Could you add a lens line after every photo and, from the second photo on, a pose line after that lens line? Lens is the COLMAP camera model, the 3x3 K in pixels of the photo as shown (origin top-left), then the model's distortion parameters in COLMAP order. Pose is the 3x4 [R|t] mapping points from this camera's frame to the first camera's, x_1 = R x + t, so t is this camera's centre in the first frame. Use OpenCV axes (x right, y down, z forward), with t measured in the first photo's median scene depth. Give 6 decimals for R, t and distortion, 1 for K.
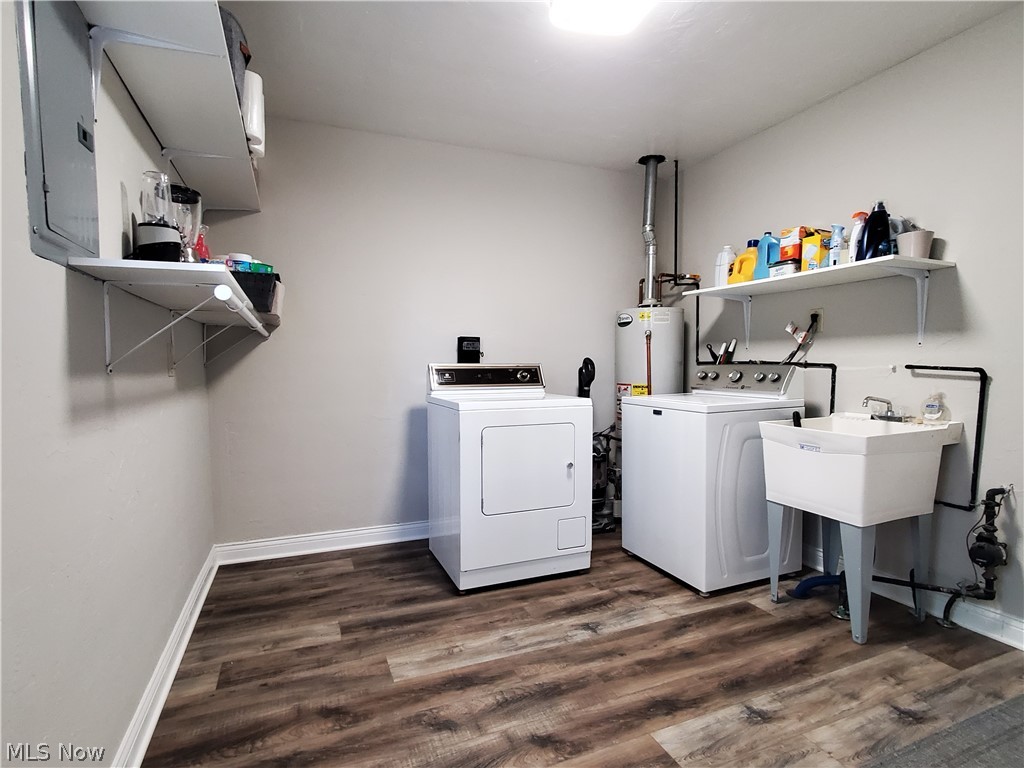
lens RADIAL K [[566.0, 0, 508.8], [0, 566.0, 399.2], [0, 0, 1]] dist [0.008199, -0.002569]
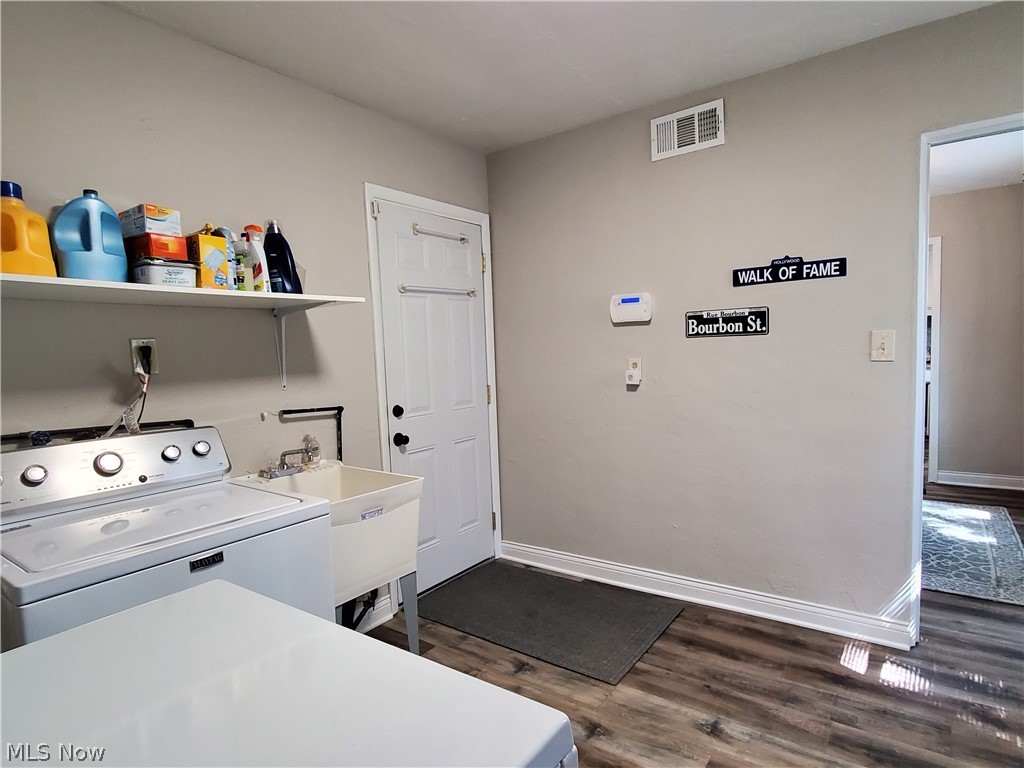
lens RADIAL K [[566.0, 0, 508.8], [0, 566.0, 399.2], [0, 0, 1]] dist [0.008199, -0.002569]
pose [[-0.543525, -0.046871, 0.838084, -0.256353], [0.088351, 0.989699, 0.112649, -0.149665], [-0.834731, 0.135273, -0.533785, 1.193427]]
